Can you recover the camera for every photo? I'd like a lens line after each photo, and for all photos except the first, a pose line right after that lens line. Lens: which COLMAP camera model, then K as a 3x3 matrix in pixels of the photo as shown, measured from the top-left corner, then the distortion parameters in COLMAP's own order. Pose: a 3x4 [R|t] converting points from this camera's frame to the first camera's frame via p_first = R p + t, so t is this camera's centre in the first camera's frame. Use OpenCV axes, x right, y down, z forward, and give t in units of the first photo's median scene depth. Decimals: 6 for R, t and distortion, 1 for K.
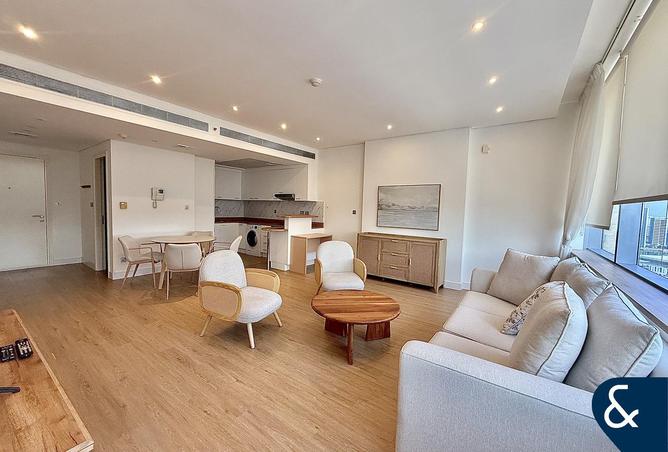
lens RADIAL K [[264.0, 0, 334.0], [0, 264.0, 226.0], [0, 0, 1]] dist [-0.001598, -0.000064]
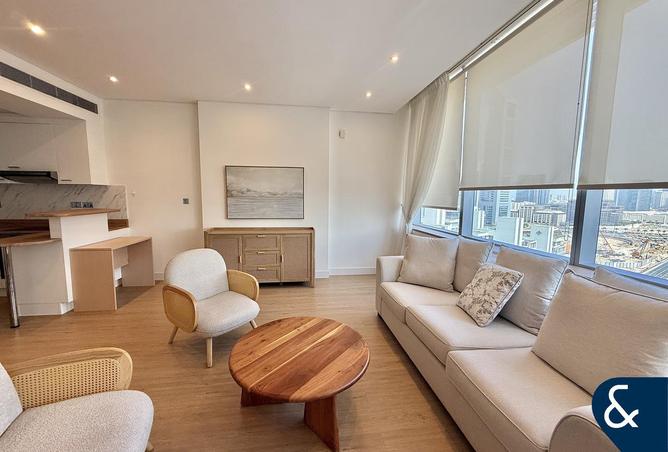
lens RADIAL K [[264.0, 0, 334.0], [0, 264.0, 226.0], [0, 0, 1]] dist [-0.001598, -0.000064]
pose [[0.727229, -0.100736, 0.678962, -0.138506], [0.056279, 0.994592, 0.087285, -0.029161], [-0.684084, -0.025265, 0.728966, 0.243977]]
